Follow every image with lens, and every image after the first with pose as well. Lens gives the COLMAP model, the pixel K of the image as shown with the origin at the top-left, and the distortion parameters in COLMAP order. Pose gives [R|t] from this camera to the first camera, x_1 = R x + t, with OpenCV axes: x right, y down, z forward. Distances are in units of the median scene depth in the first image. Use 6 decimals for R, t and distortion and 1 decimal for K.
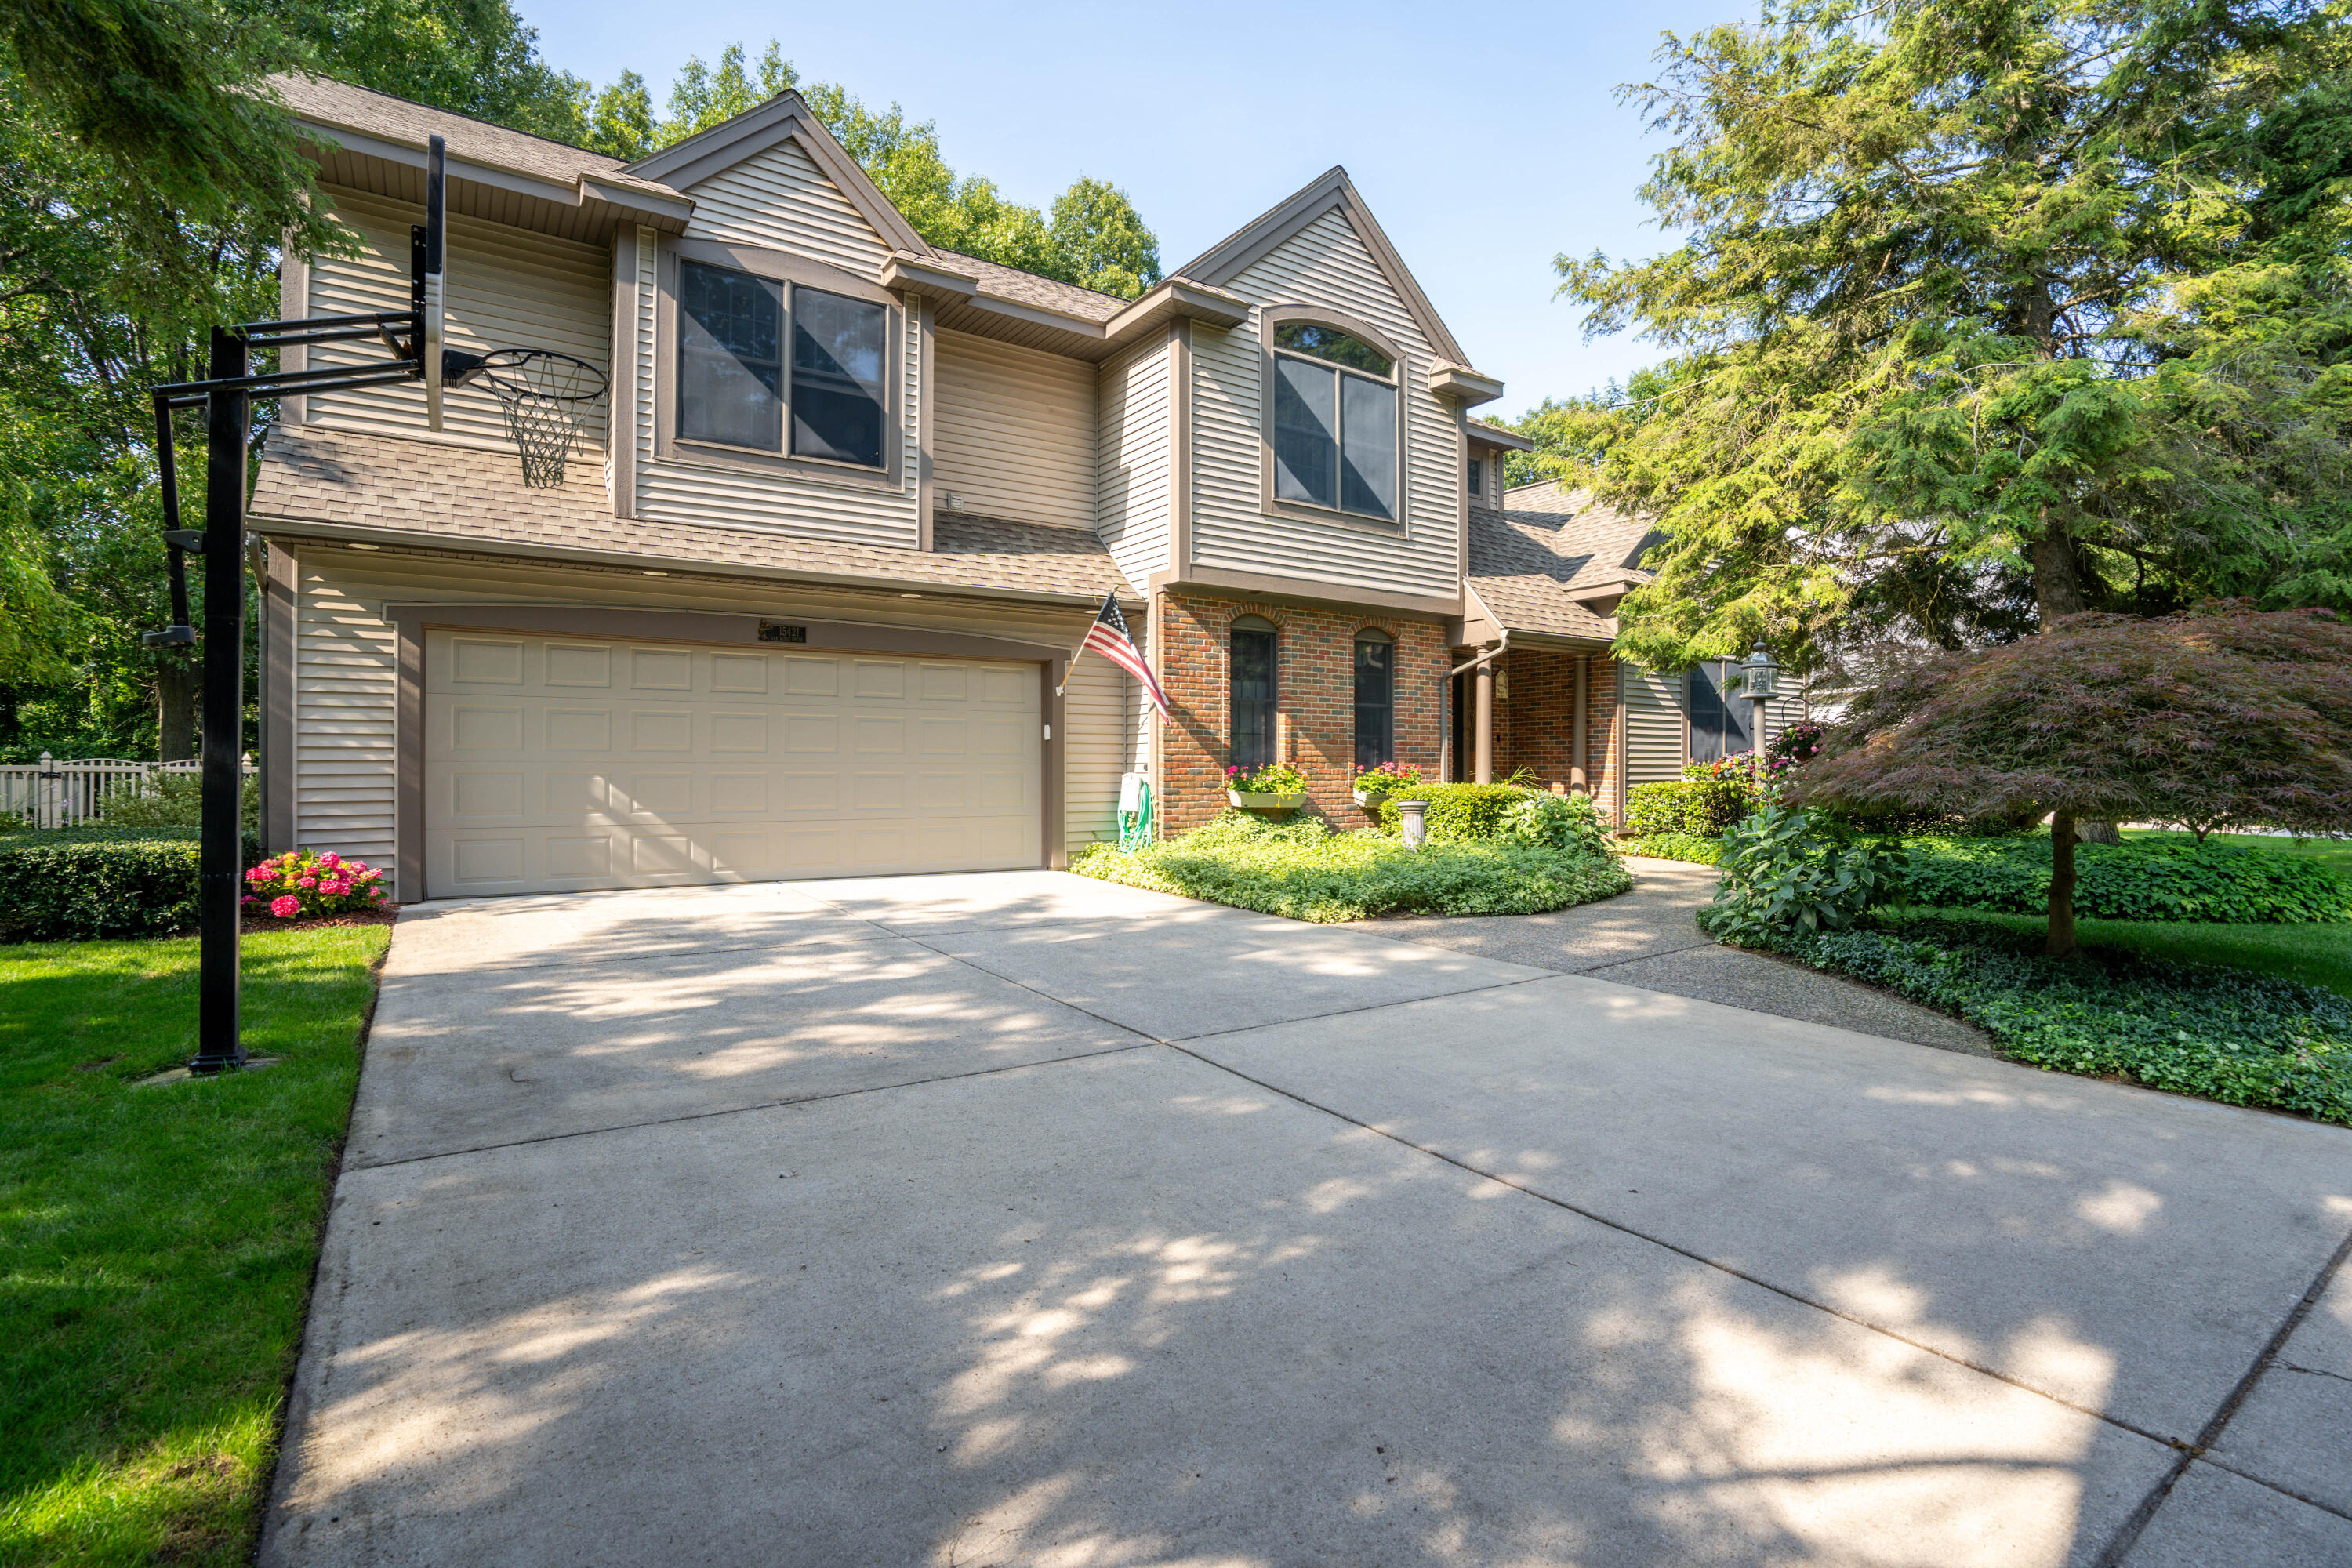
lens RADIAL K [[1078.6, 0, 1177.1], [0, 1078.6, 766.8], [0, 0, 1]] dist [-0.033176, 0.003428]
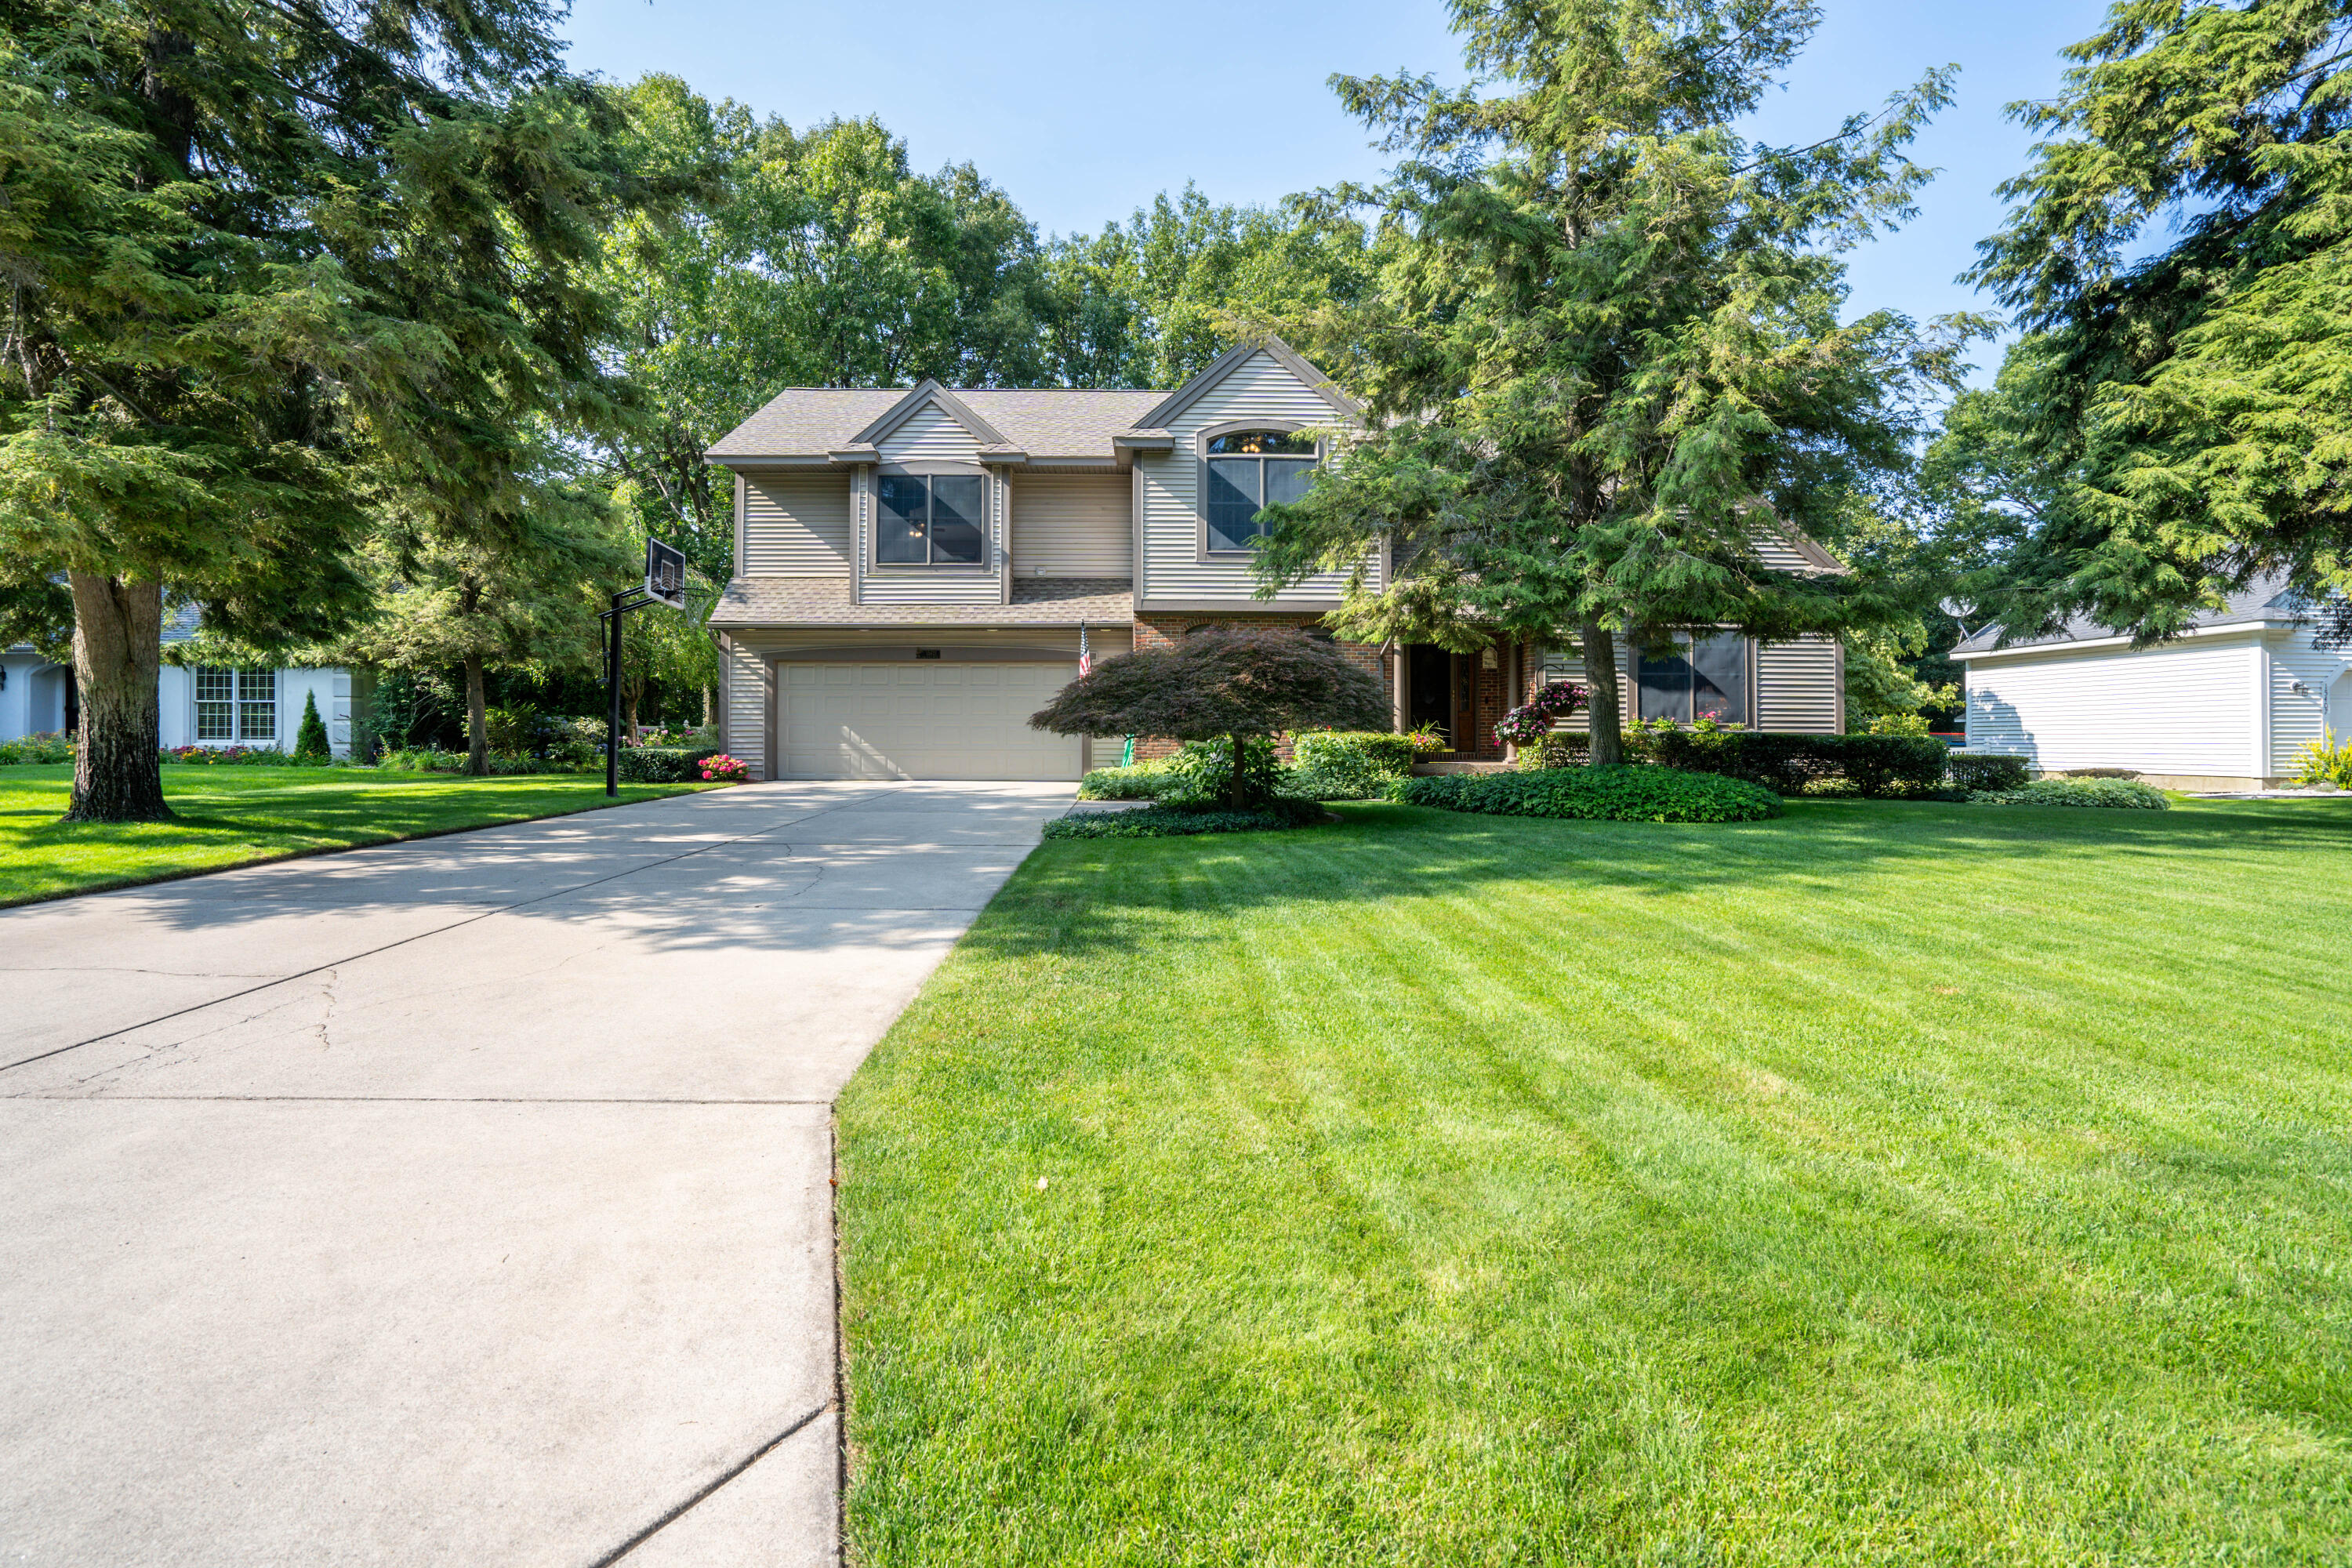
lens RADIAL K [[1078.6, 0, 1184.9], [0, 1078.6, 739.8], [0, 0, 1]] dist [-0.033176, 0.003428]
pose [[0.847779, -0.000367, -0.530350, 0.863416], [-0.000514, 0.999999, -0.001513, 0.027850], [0.530350, 0.001555, 0.847778, -0.339123]]
